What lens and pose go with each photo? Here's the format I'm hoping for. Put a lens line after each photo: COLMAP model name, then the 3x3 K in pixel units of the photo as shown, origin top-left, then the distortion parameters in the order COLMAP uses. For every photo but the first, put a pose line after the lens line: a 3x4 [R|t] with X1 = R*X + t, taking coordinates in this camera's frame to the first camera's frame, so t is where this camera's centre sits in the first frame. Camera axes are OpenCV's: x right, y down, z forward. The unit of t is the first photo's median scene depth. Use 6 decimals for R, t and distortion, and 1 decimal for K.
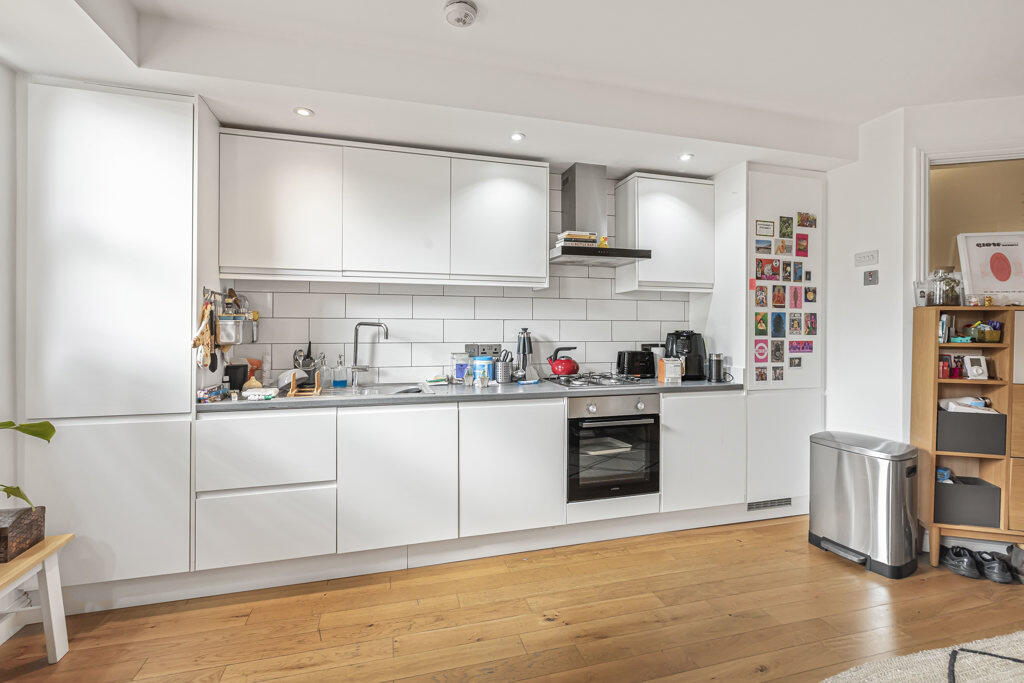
lens RADIAL K [[463.0, 0, 513.3], [0, 463.0, 328.4], [0, 0, 1]] dist [-0.000940, -0.000101]
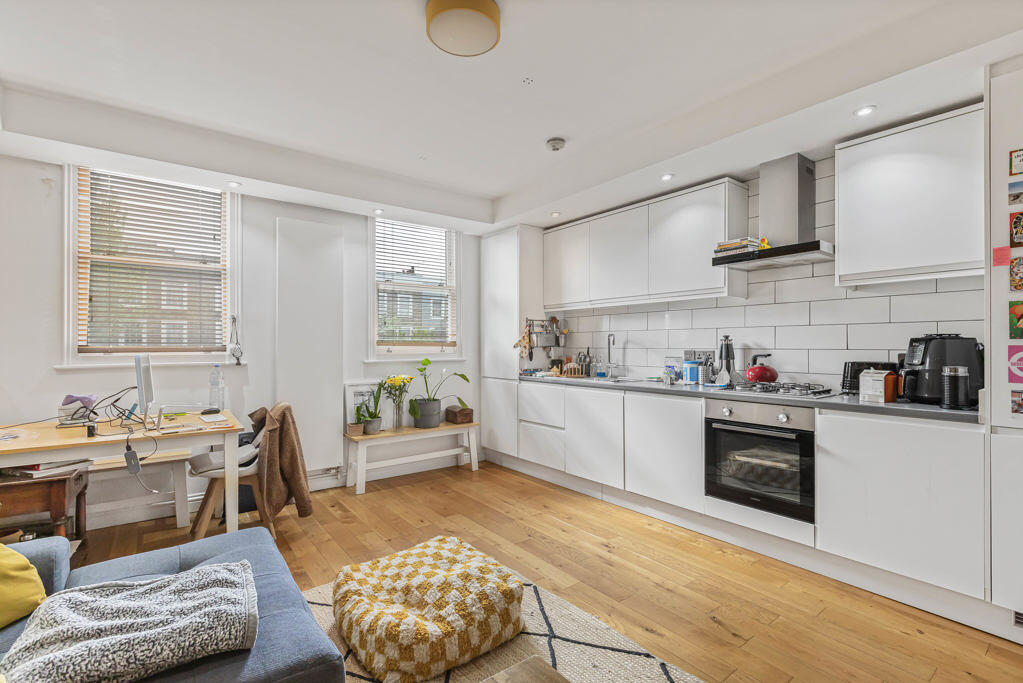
lens RADIAL K [[464.5, 0, 511.5], [0, 464.5, 341.5], [0, 0, 1]] dist [0.000450, 0.000133]
pose [[0.365302, -0.010439, -0.930831, 0.946898], [0.003892, 0.999946, -0.009686, 0.024884], [0.930881, -0.000084, 0.365322, 0.173352]]
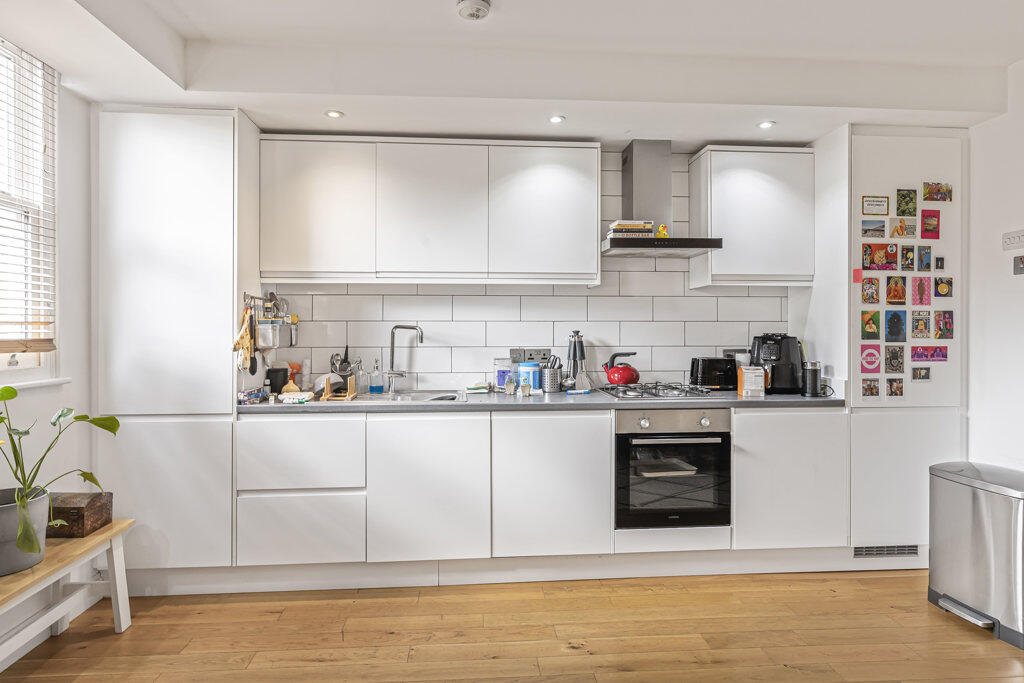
lens RADIAL K [[576.9, 0, 511.7], [0, 576.9, 327.8], [0, 0, 1]] dist [0.001598, -0.000738]
pose [[0.979758, -0.002865, -0.200164, 0.141144], [0.002896, 0.999996, -0.000136, -0.007225], [0.200163, -0.000446, 0.979762, -0.115308]]
